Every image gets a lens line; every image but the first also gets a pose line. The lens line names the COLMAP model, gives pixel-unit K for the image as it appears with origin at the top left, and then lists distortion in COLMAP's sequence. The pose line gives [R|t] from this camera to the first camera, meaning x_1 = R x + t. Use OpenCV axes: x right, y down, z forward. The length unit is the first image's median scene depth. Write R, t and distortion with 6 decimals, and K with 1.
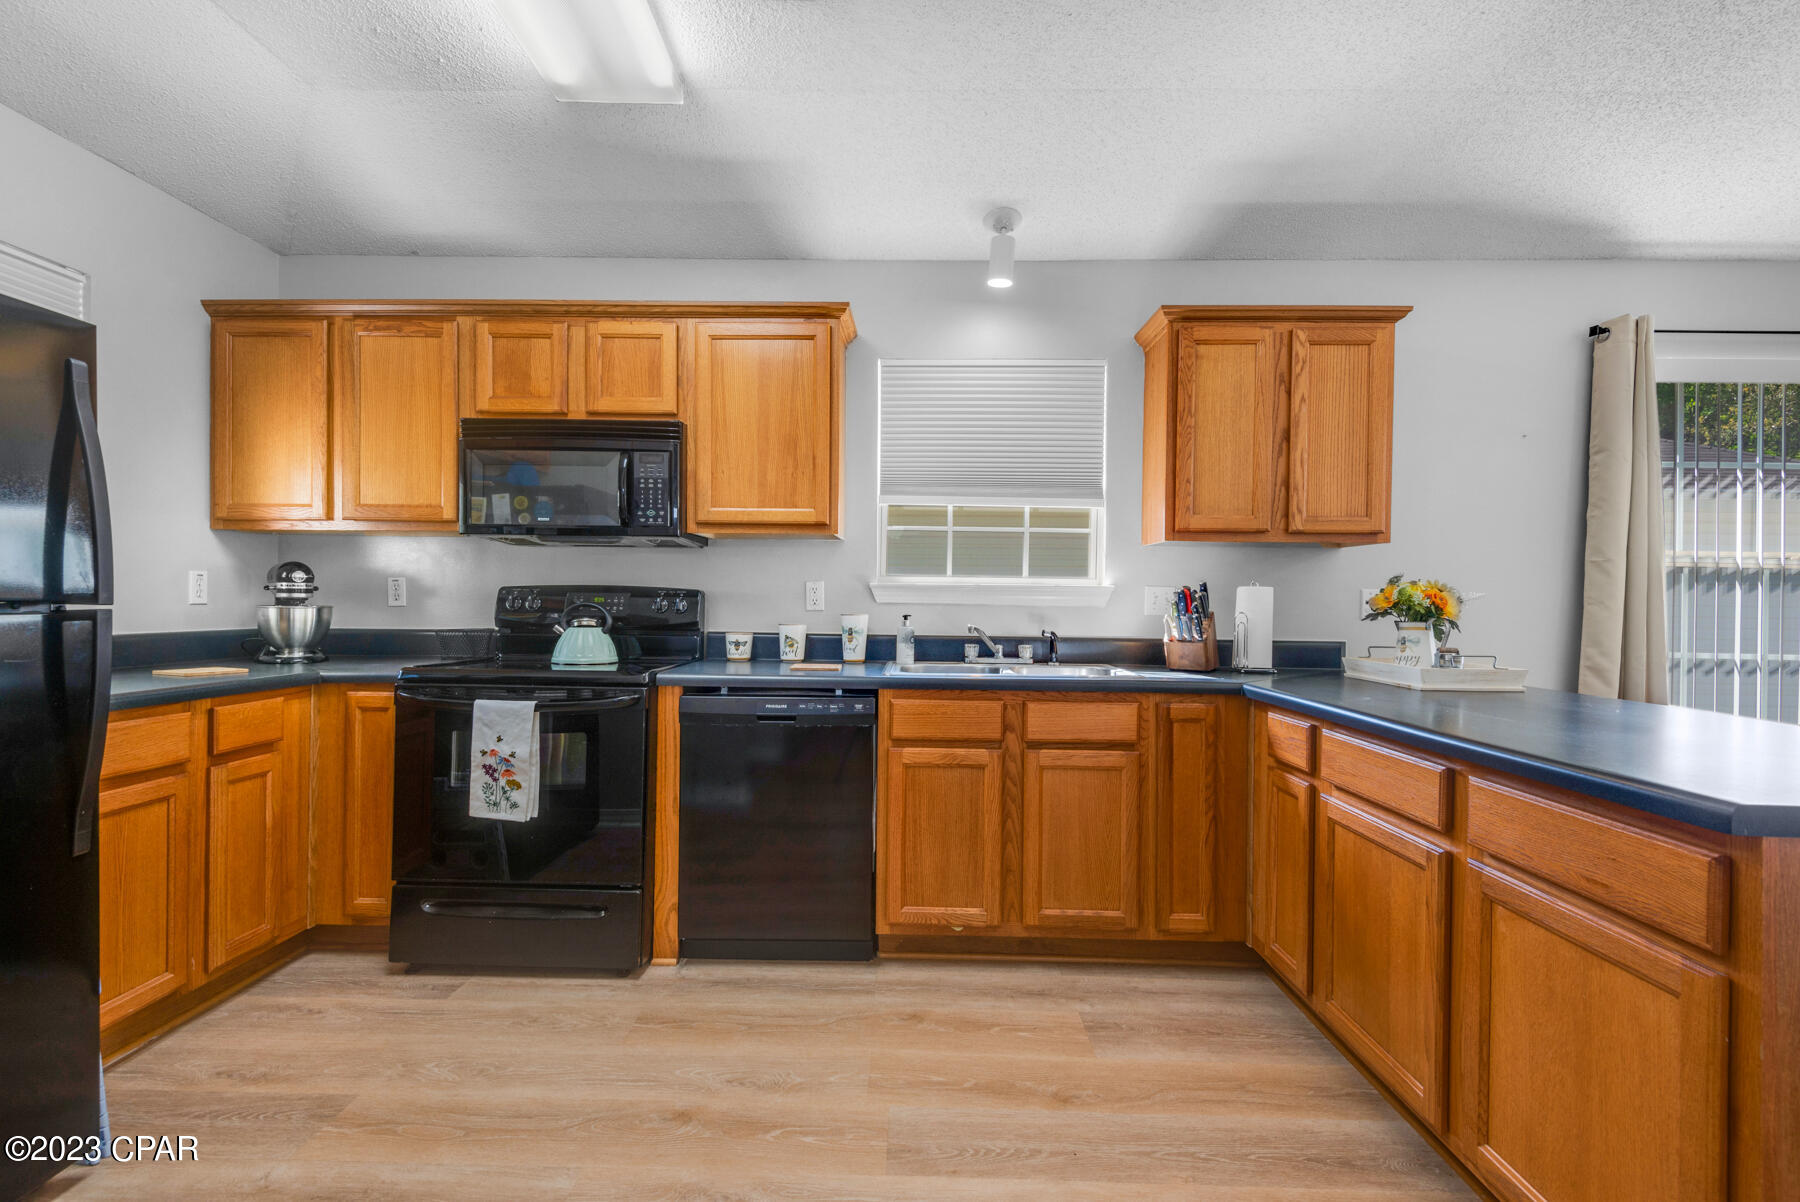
lens RADIAL K [[808.5, 0, 898.2], [0, 808.5, 602.5], [0, 0, 1]] dist [0.035327, -0.024430]
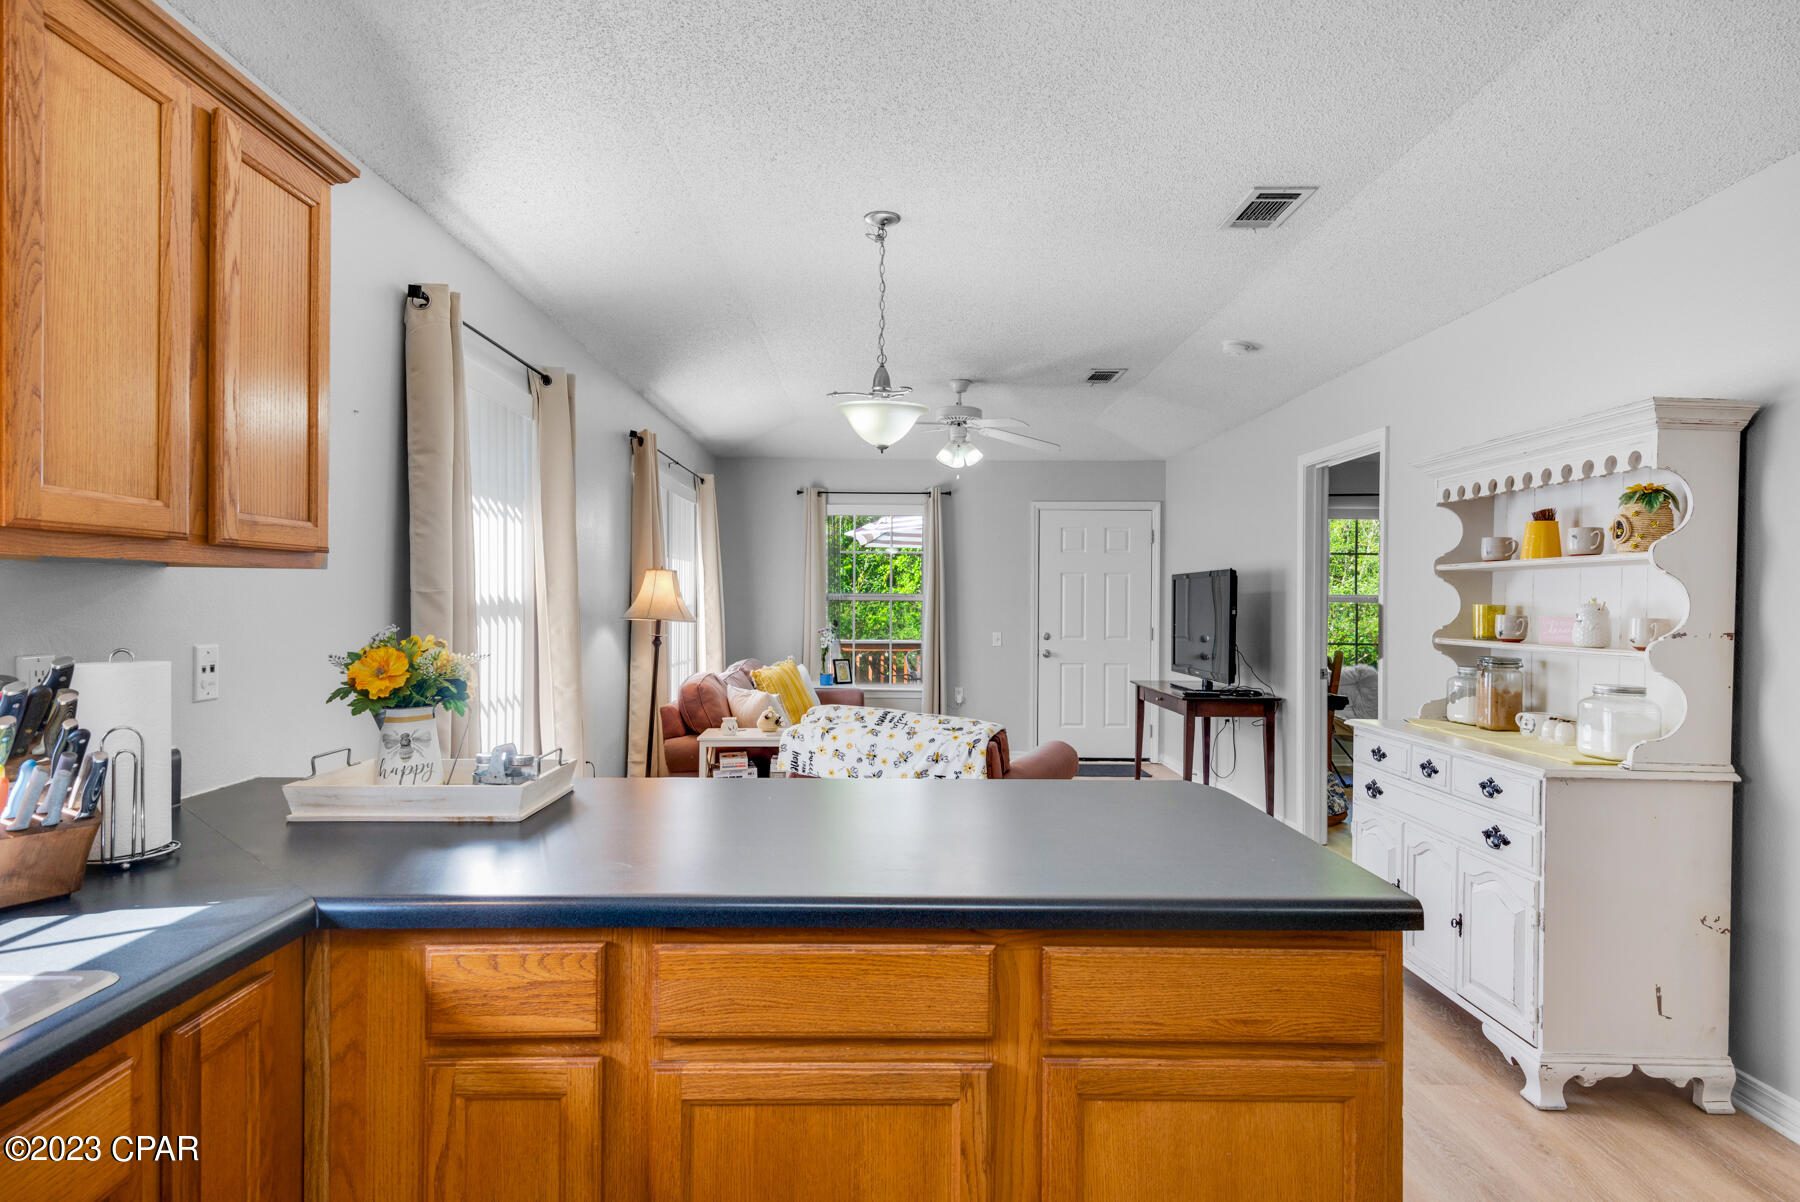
lens RADIAL K [[982.0, 0, 892.5], [0, 982.0, 603.5], [0, 0, 1]] dist [0.036391, -0.020478]
pose [[-0.026737, -0.017047, 0.999497, -0.103935], [-0.003533, 0.999850, 0.016958, -0.063003], [-0.999636, -0.003077, -0.026793, 0.628542]]
